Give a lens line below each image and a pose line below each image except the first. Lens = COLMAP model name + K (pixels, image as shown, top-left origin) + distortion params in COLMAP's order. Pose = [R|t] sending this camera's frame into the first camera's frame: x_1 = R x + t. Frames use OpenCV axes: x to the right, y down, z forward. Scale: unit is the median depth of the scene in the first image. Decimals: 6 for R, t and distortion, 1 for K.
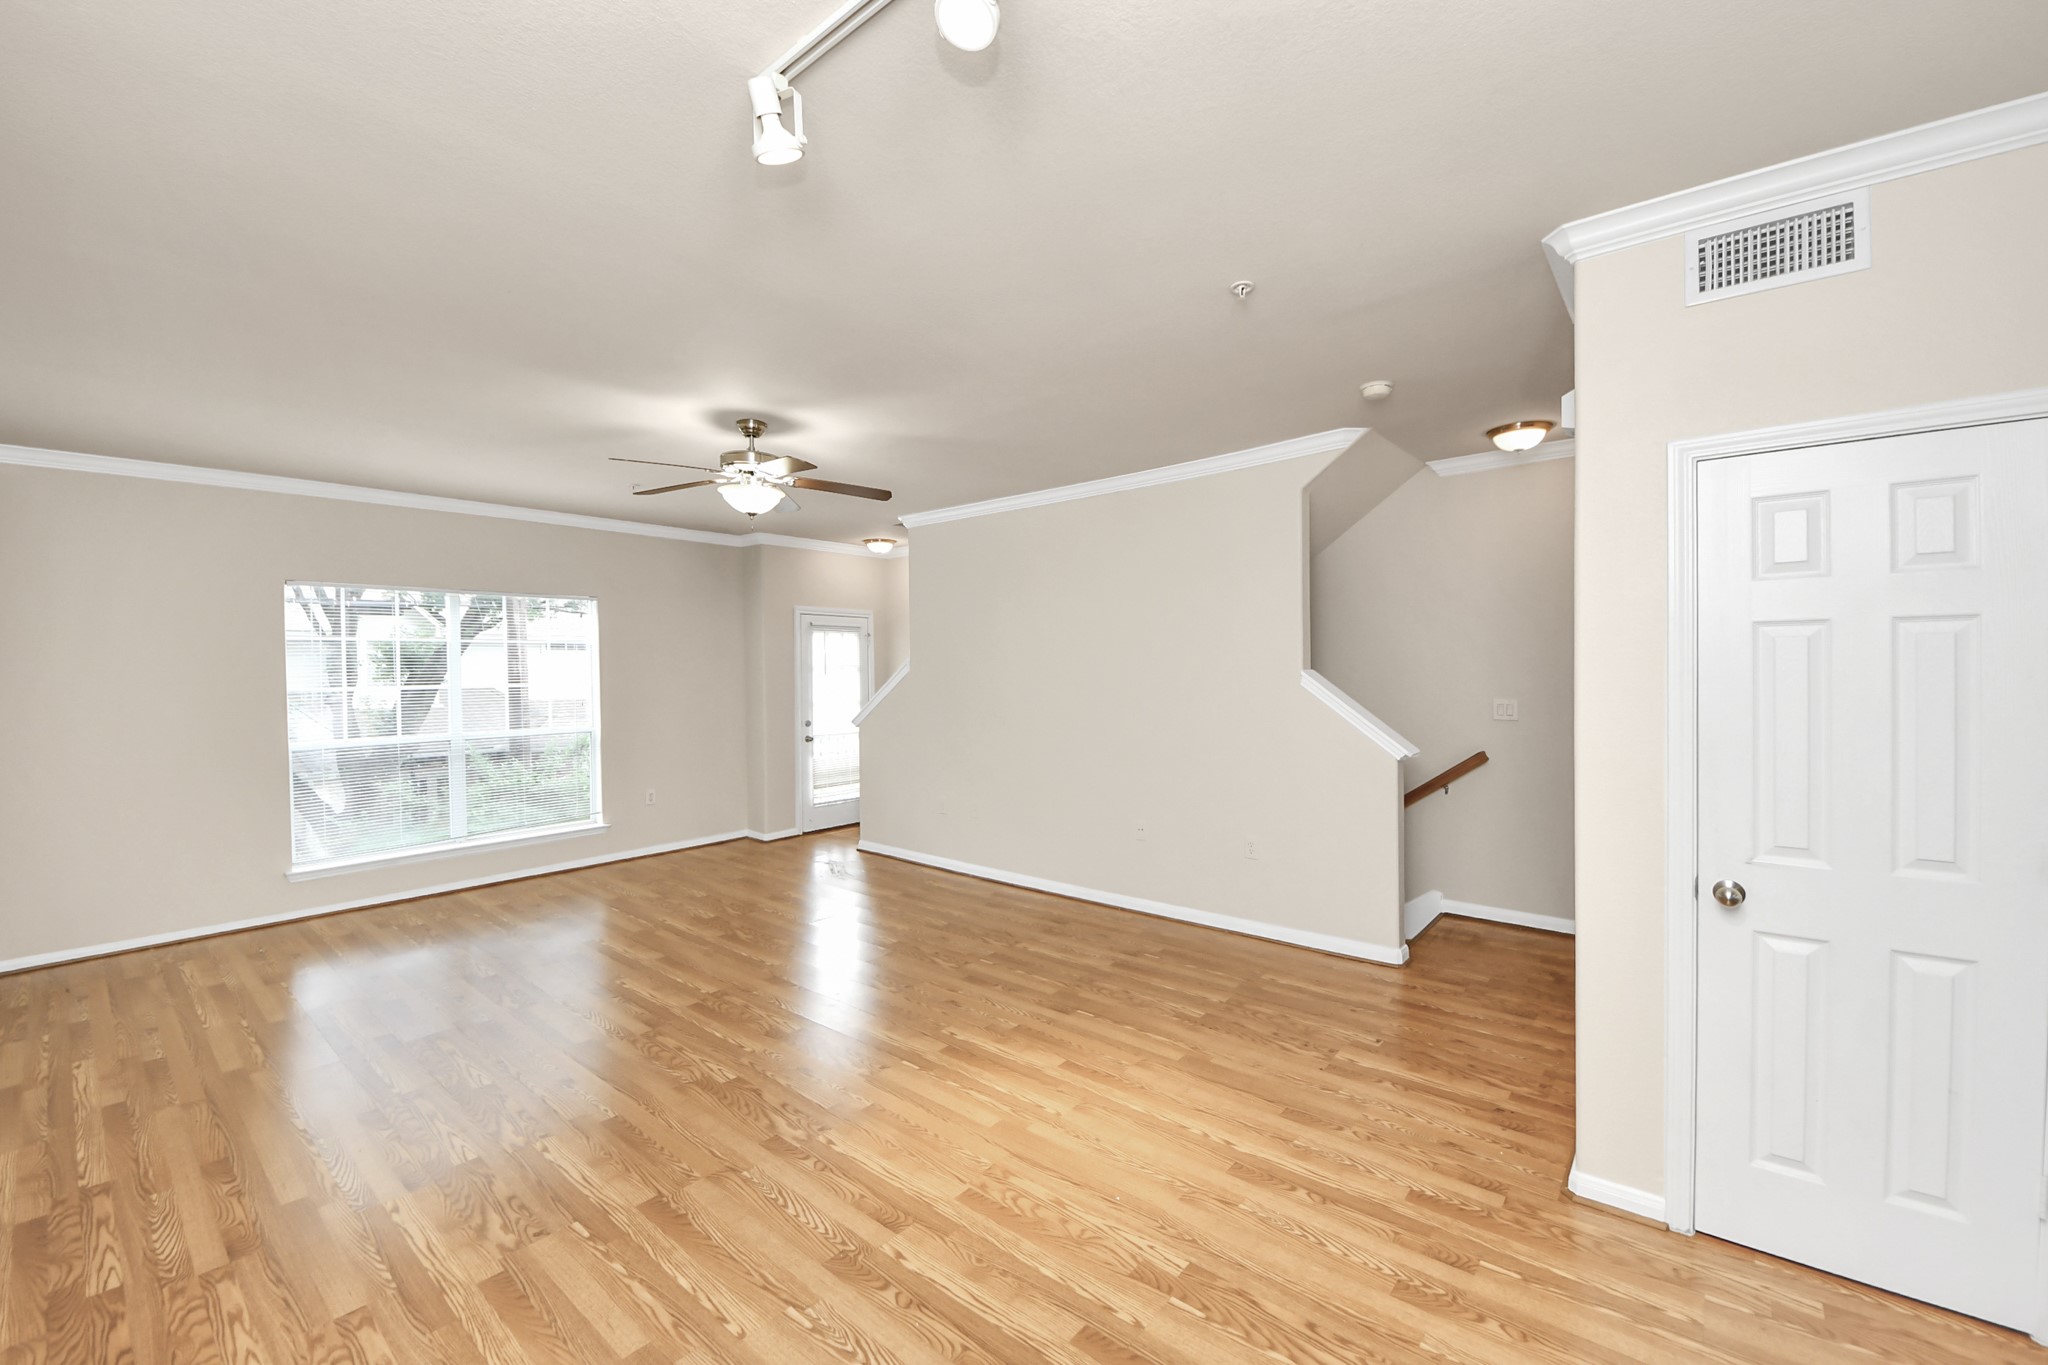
lens RADIAL K [[822.0, 0, 1006.1], [0, 822.0, 672.7], [0, 0, 1]] dist [0.016683, -0.003306]
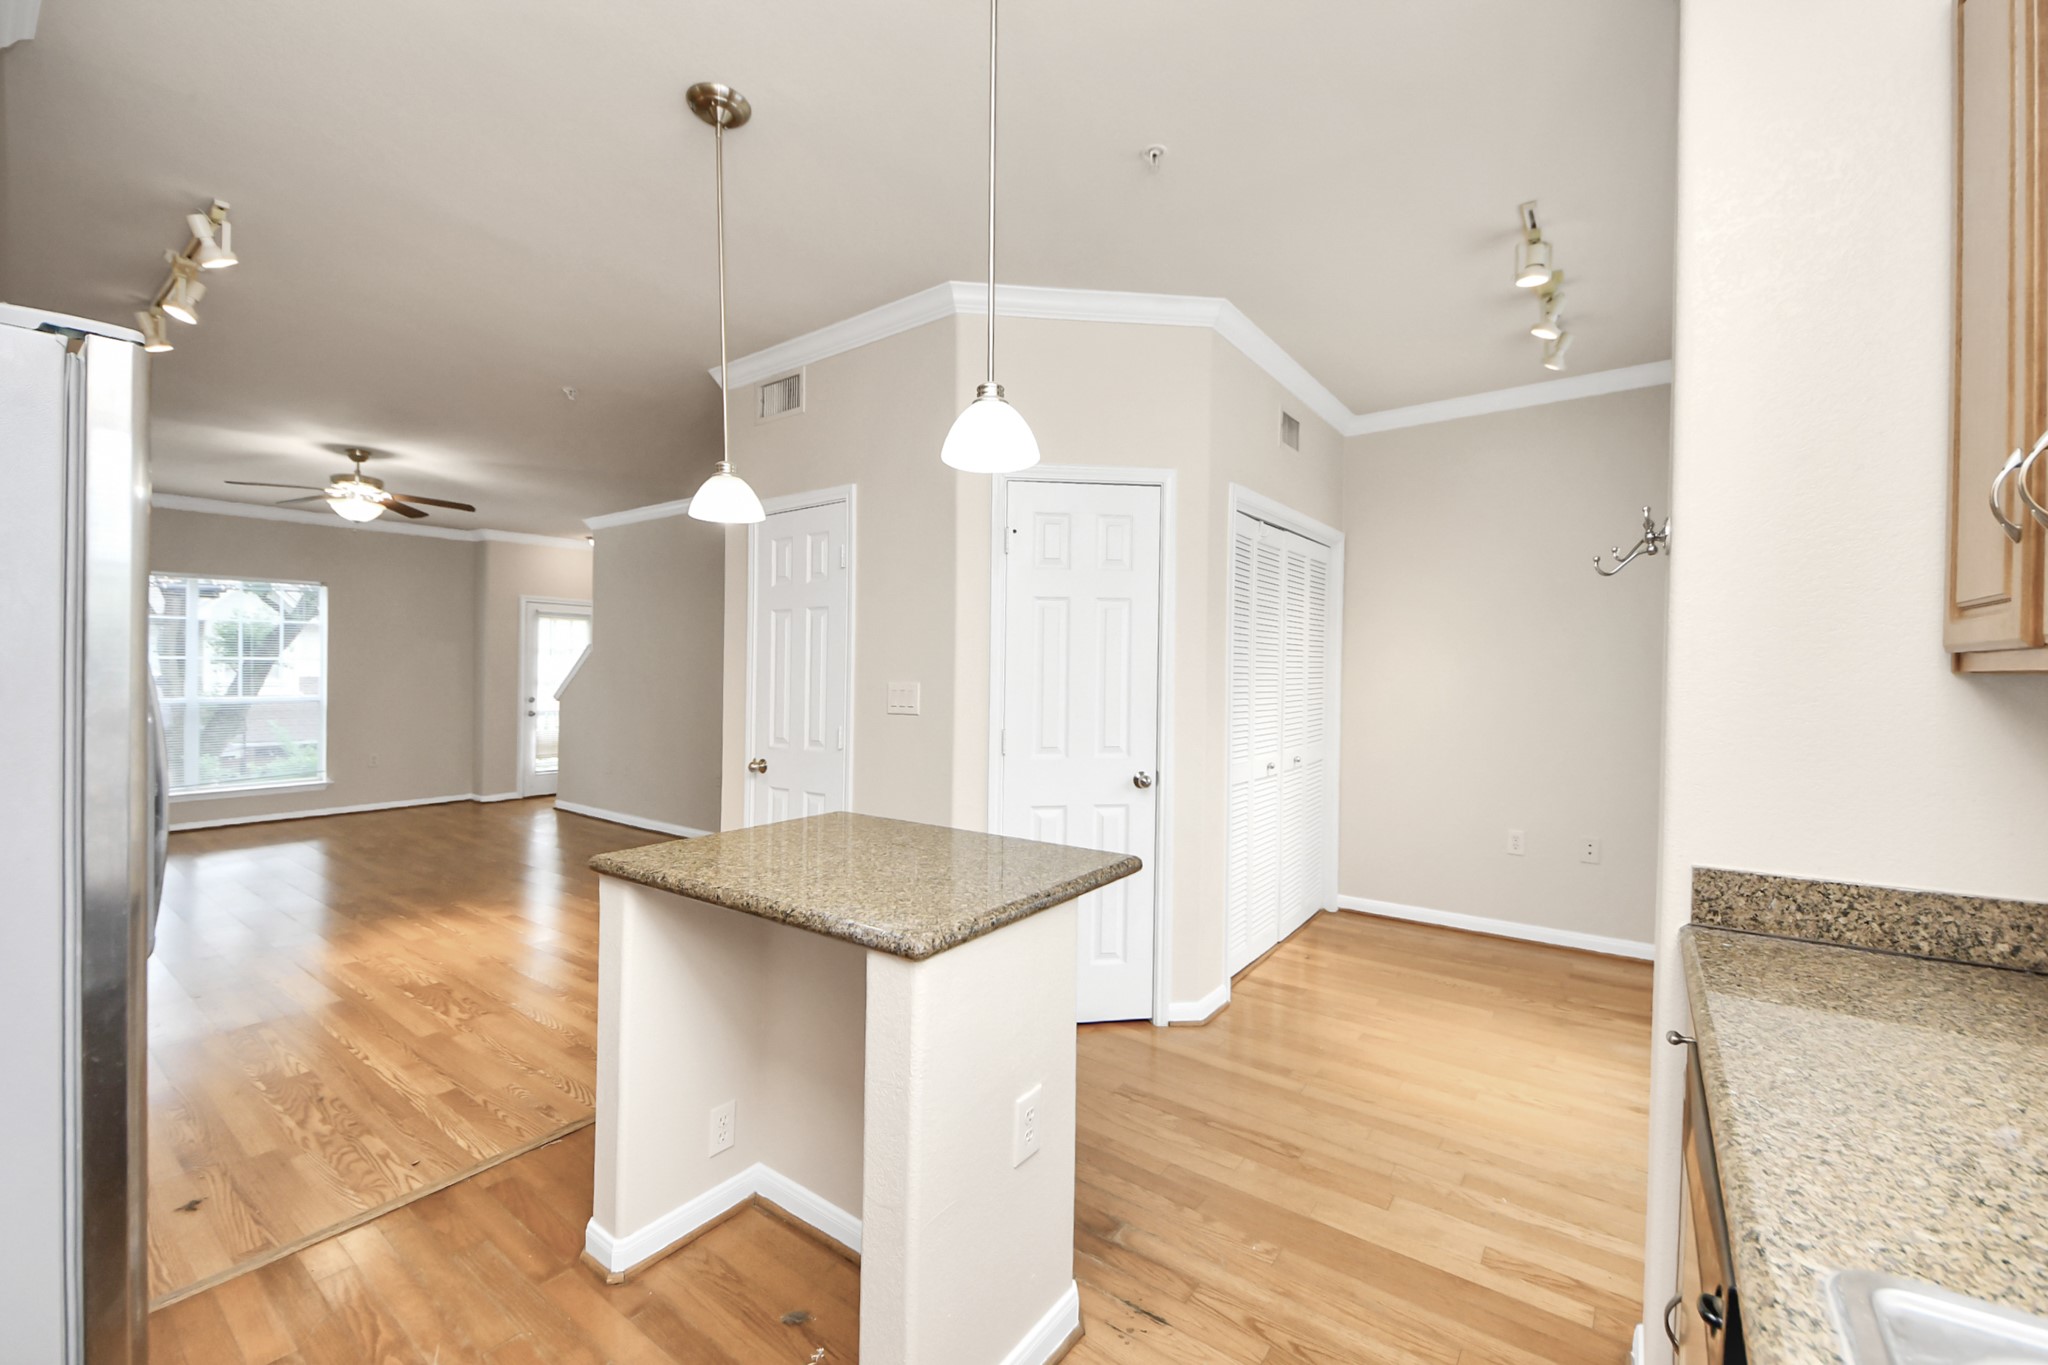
lens RADIAL K [[835.9, 0, 1040.2], [0, 835.9, 662.3], [0, 0, 1]] dist [0.006532, -0.002214]
pose [[0.996516, 0.021695, 0.080537, 0.671527], [-0.020107, 0.999588, -0.020477, 0.037093], [-0.080948, 0.018787, 0.996541, -0.407408]]
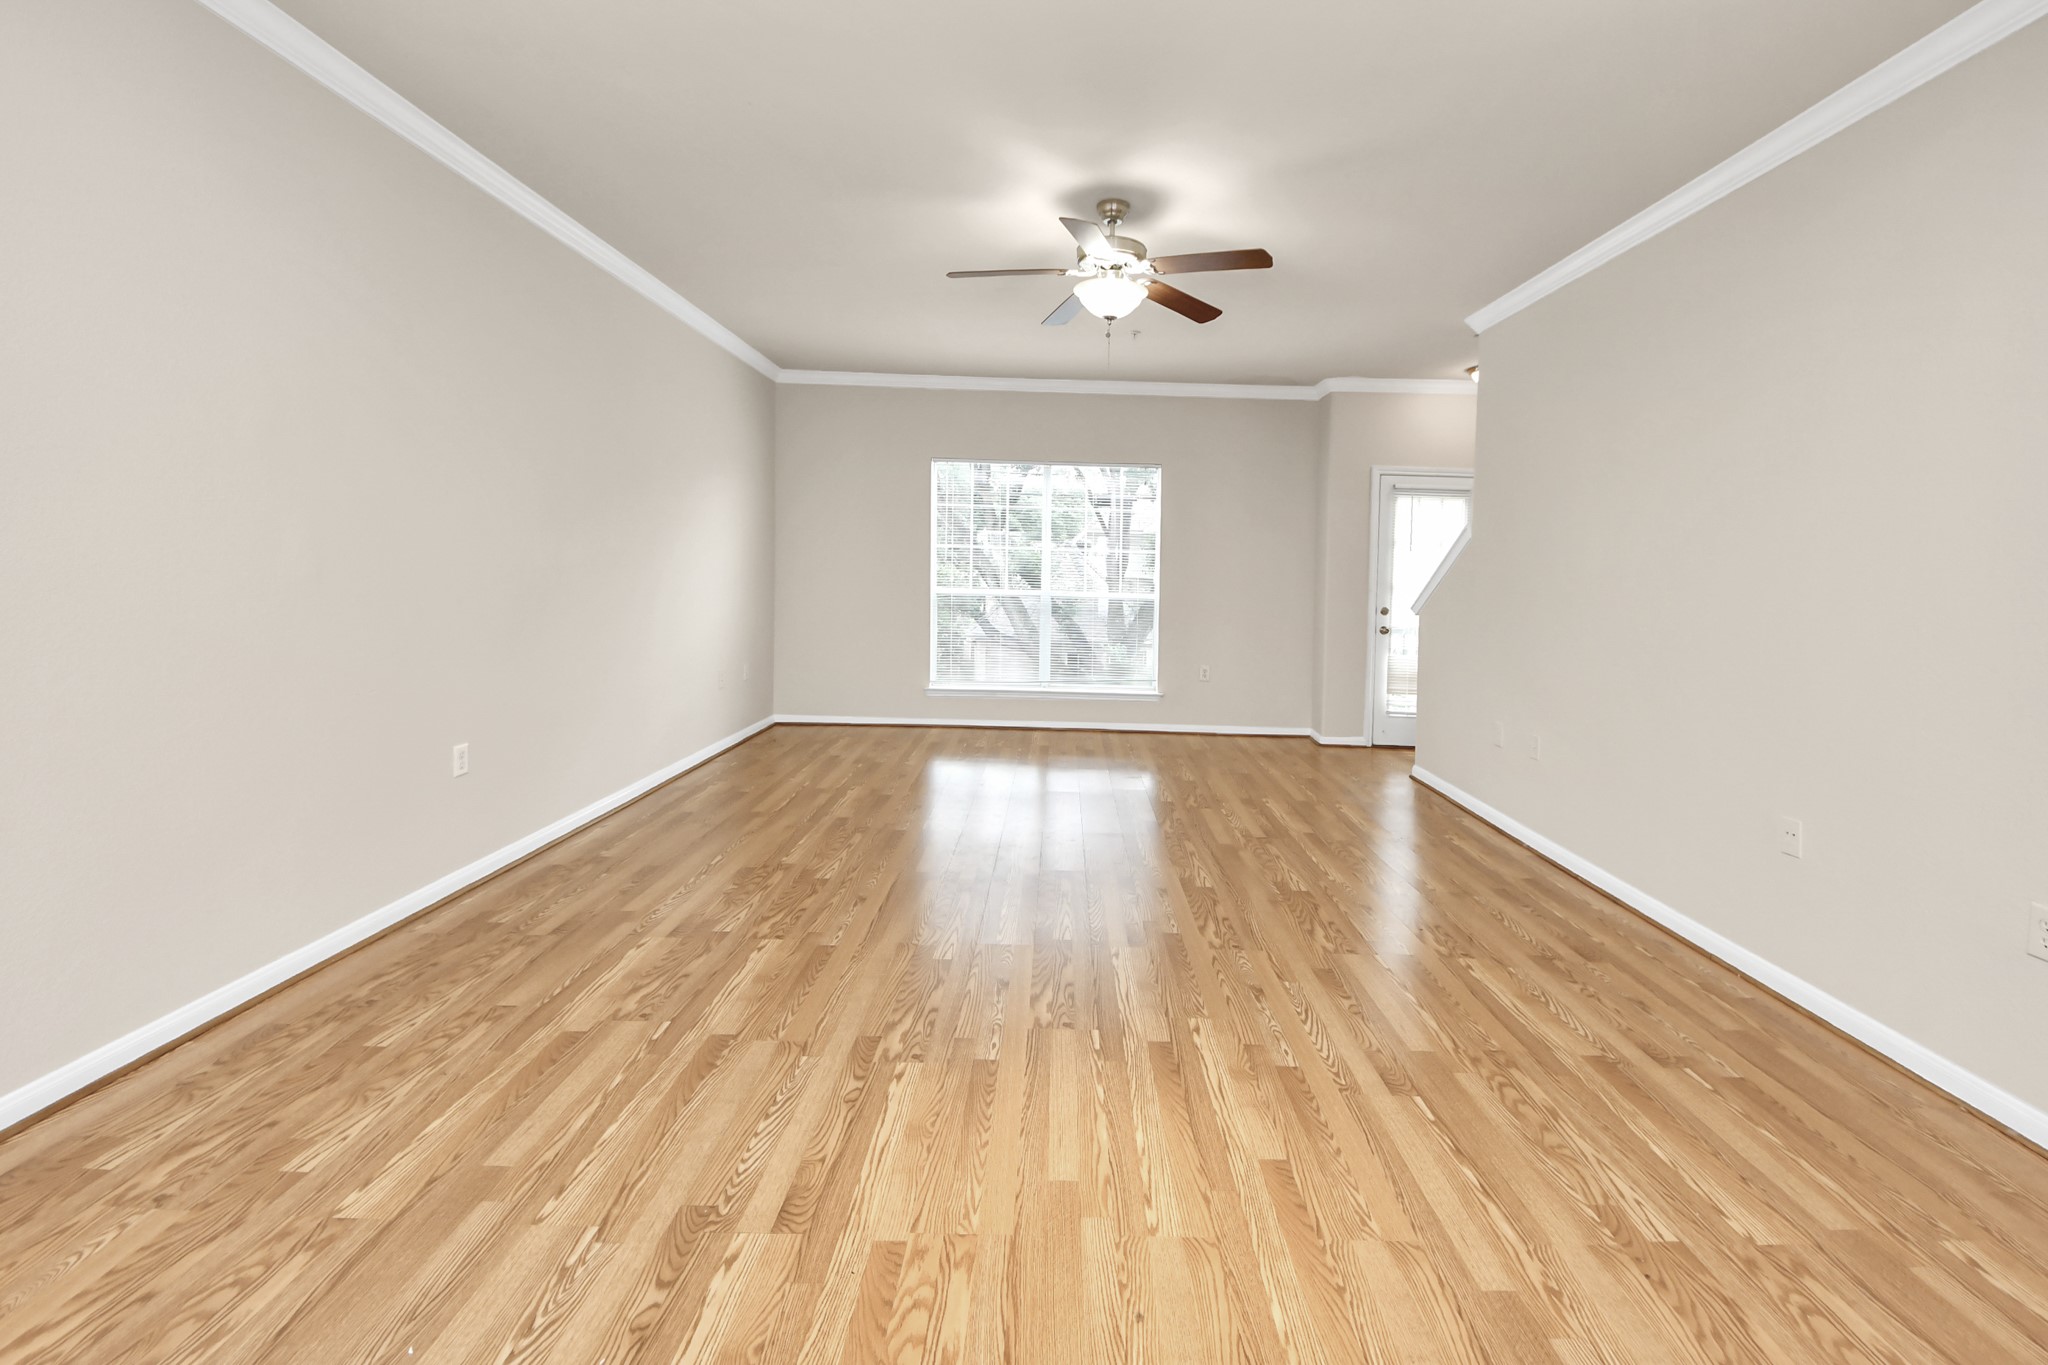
lens RADIAL K [[835.9, 0, 1068.2], [0, 835.9, 607.5], [0, 0, 1]] dist [0.006532, -0.002214]
pose [[0.659562, 0.065096, -0.748826, 0.306746], [-0.041529, 0.997877, 0.050168, 0.053324], [0.750502, -0.001990, 0.660865, 0.404513]]
